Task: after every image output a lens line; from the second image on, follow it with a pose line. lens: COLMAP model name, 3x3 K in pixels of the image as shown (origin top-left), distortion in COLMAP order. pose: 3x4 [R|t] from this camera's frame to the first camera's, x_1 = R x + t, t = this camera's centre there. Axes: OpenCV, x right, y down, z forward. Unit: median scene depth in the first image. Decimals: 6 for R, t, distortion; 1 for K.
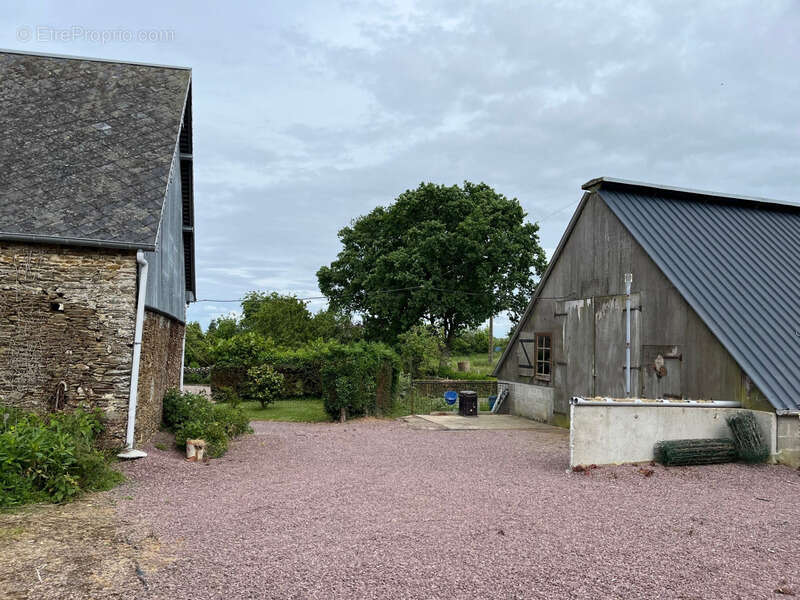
lens RADIAL K [[599.9, 0, 394.1], [0, 599.9, 300.7], [0, 0, 1]] dist [0.083236, -0.113546]
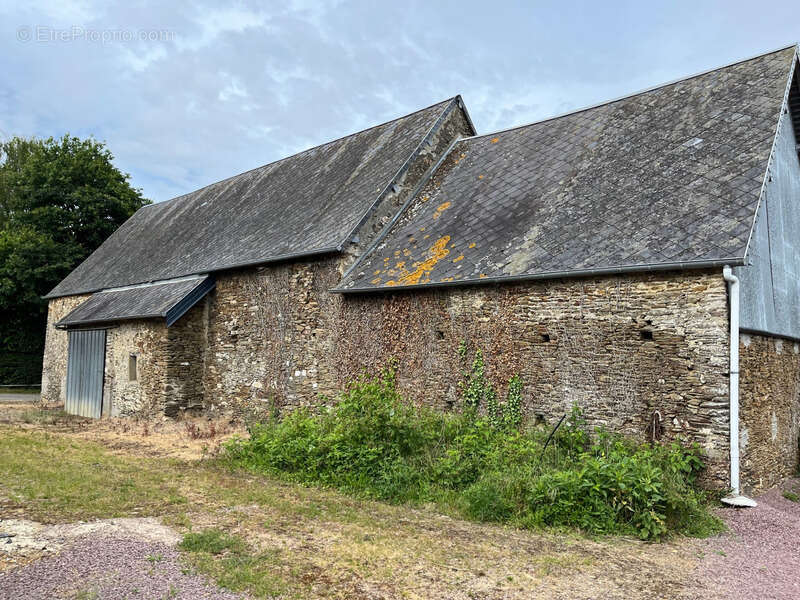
lens RADIAL K [[599.9, 0, 394.1], [0, 599.9, 300.7], [0, 0, 1]] dist [0.083236, -0.113546]
pose [[0.538067, -0.092867, -0.837770, 0.058216], [0.059076, 0.995623, -0.072423, 0.002226], [0.840829, -0.010524, 0.541198, 0.122248]]
